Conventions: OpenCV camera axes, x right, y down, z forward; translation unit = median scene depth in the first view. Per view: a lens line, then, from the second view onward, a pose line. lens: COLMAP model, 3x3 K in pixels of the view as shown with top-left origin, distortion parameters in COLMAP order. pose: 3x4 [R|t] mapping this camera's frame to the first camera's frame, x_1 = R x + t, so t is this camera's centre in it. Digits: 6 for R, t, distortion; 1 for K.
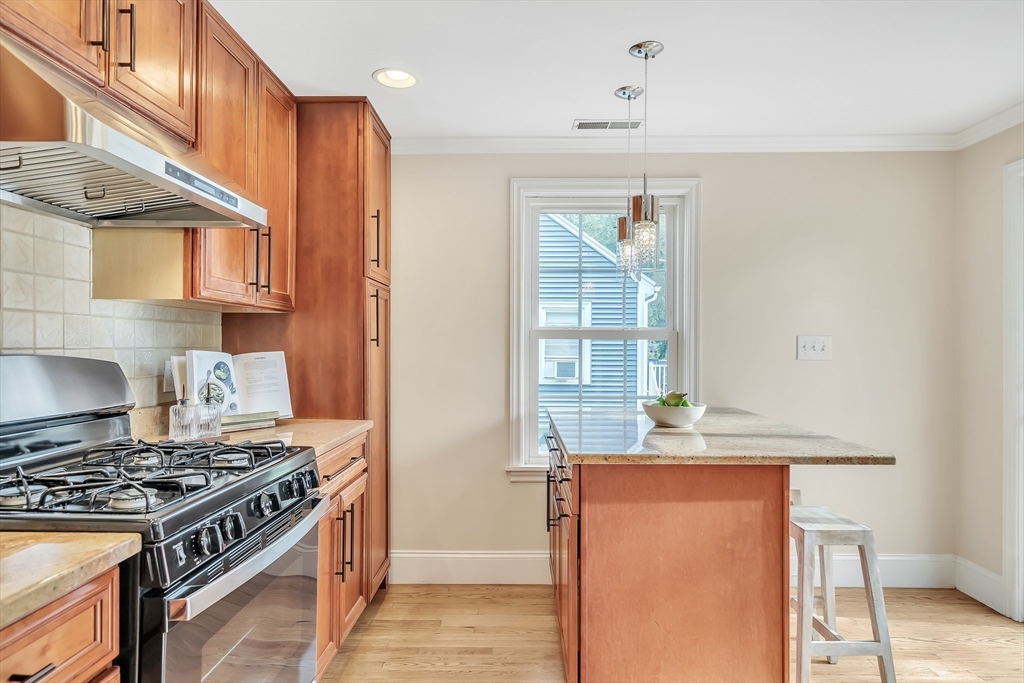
lens RADIAL K [[588.9, 0, 514.3], [0, 588.9, 343.9], [0, 0, 1]] dist [0.003996, 0.000687]
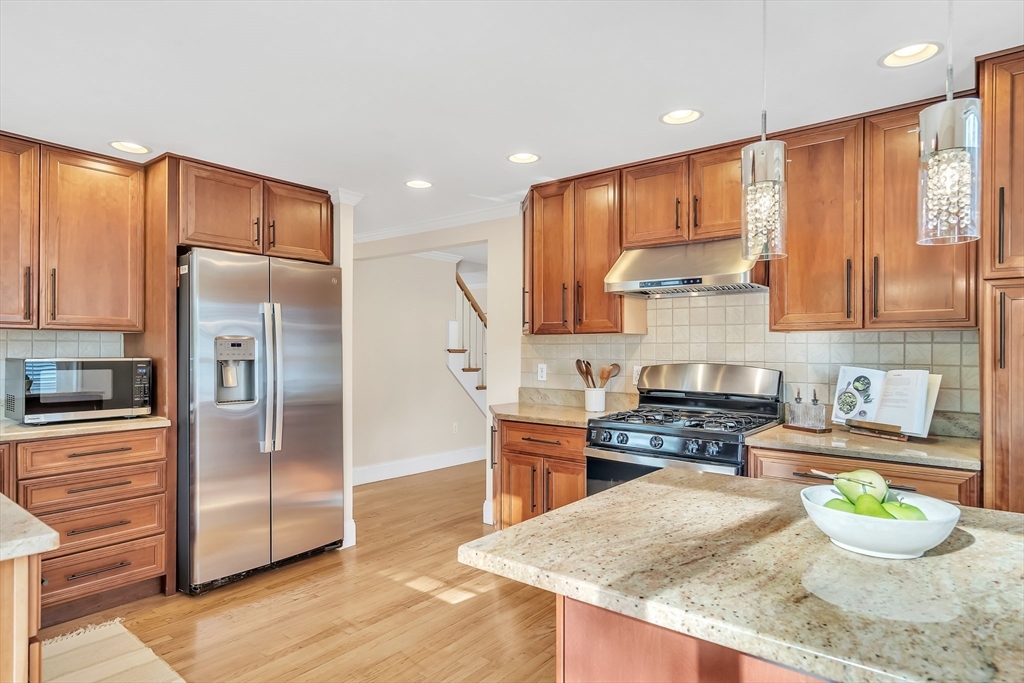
lens RADIAL K [[581.0, 0, 510.7], [0, 581.0, 347.3], [0, 0, 1]] dist [0.002444, 0.000183]
pose [[-0.617428, -0.009593, -0.786569, 0.895359], [-0.005574, 0.999954, -0.007820, -0.015527], [0.786607, -0.000444, -0.617453, 1.158220]]
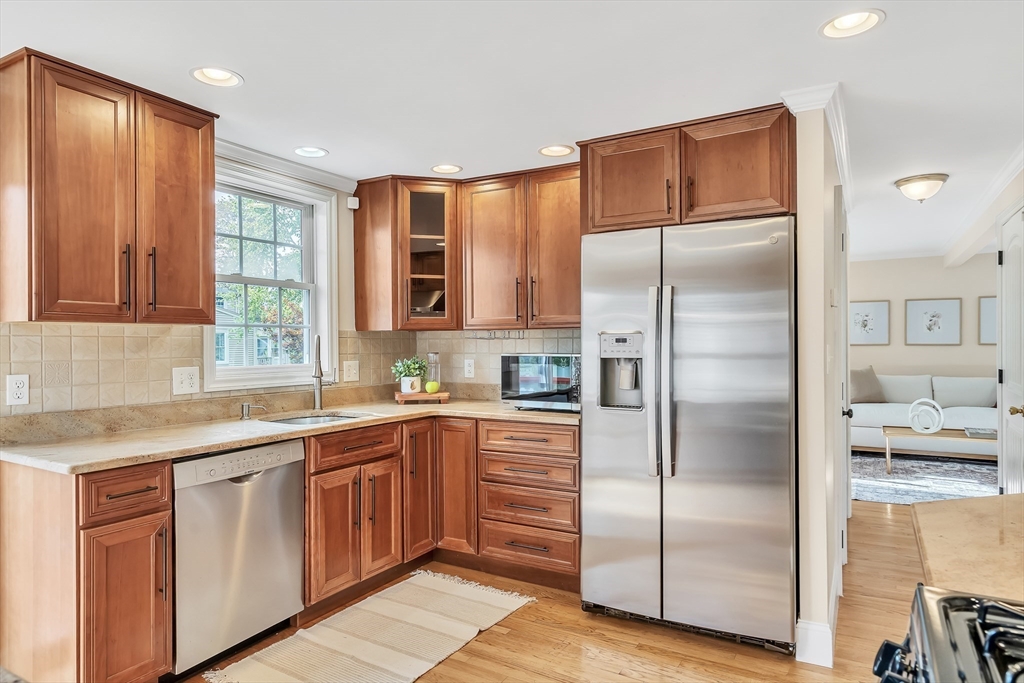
lens RADIAL K [[612.9, 0, 506.4], [0, 612.9, 342.1], [0, 0, 1]] dist [0.007615, 0.001757]
pose [[-0.866680, 0.001160, 0.498863, -0.251791], [0.002675, 0.999994, 0.002321, -0.029132], [-0.498857, 0.003346, -0.866678, 0.972380]]
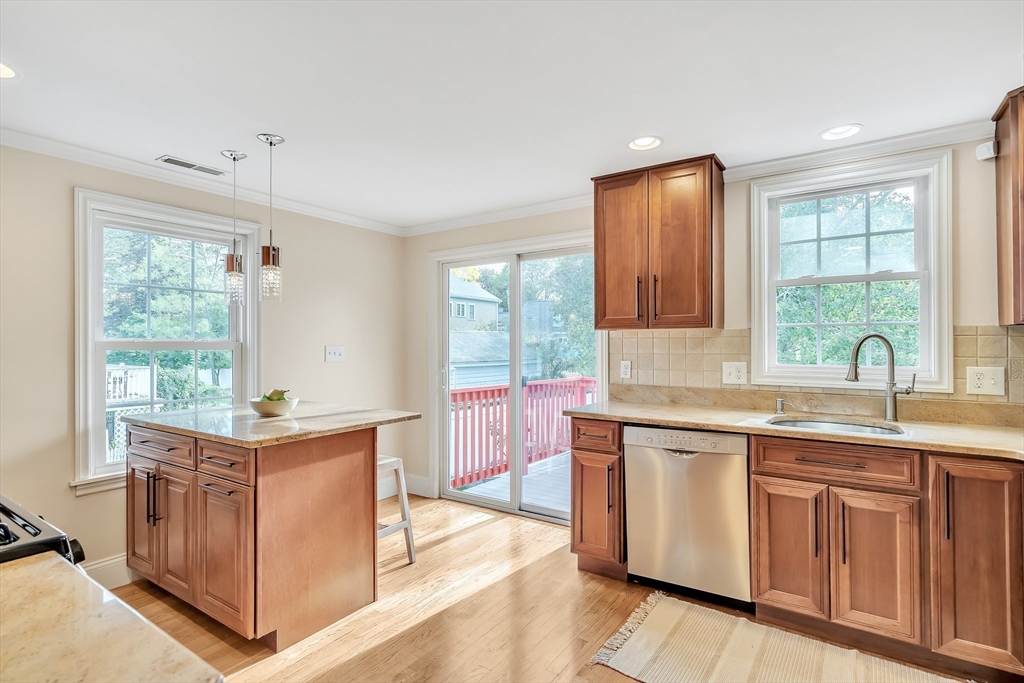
lens RADIAL K [[506.5, 0, 509.1], [0, 506.5, 341.8], [0, 0, 1]] dist [-0.001684, 0.002909]
pose [[0.552854, -0.000794, 0.833278, -0.439363], [0.003836, 0.999991, -0.001592, -0.027373], [-0.833270, 0.004077, 0.552852, -0.096862]]
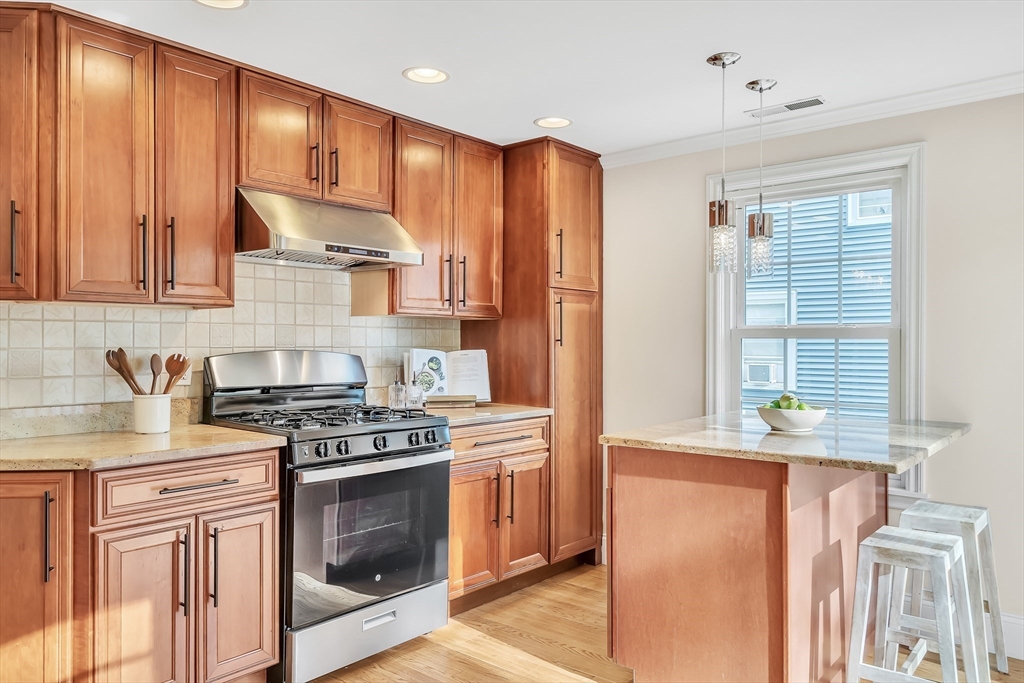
lens RADIAL K [[742.2, 0, 516.8], [0, 742.2, 337.9], [0, 0, 1]] dist [0.004662, -0.003074]
pose [[0.775024, -0.005910, -0.631904, 0.752886], [0.002043, 0.999974, -0.006847, -0.001954], [0.631929, 0.004015, 0.775016, -0.232256]]
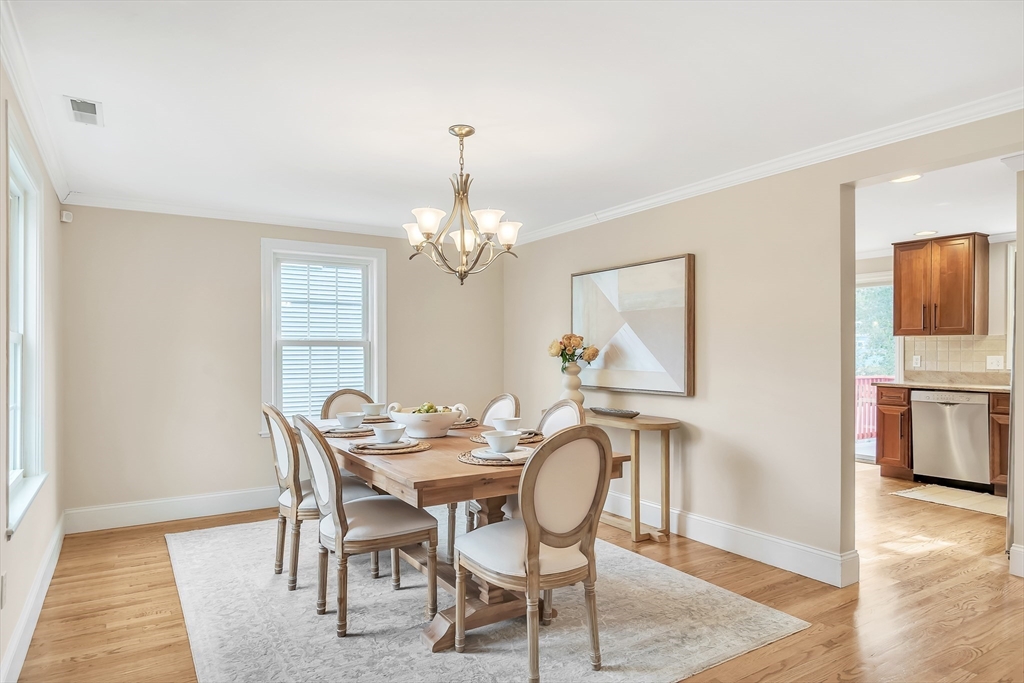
lens RADIAL K [[612.9, 0, 514.7], [0, 612.9, 350.8], [0, 0, 1]] dist [0.007615, 0.001757]
pose [[0.834936, 0.000250, 0.550348, -2.159423], [-0.001631, 0.999997, 0.002020, 0.003395], [-0.550345, -0.002584, 0.834933, -0.926711]]
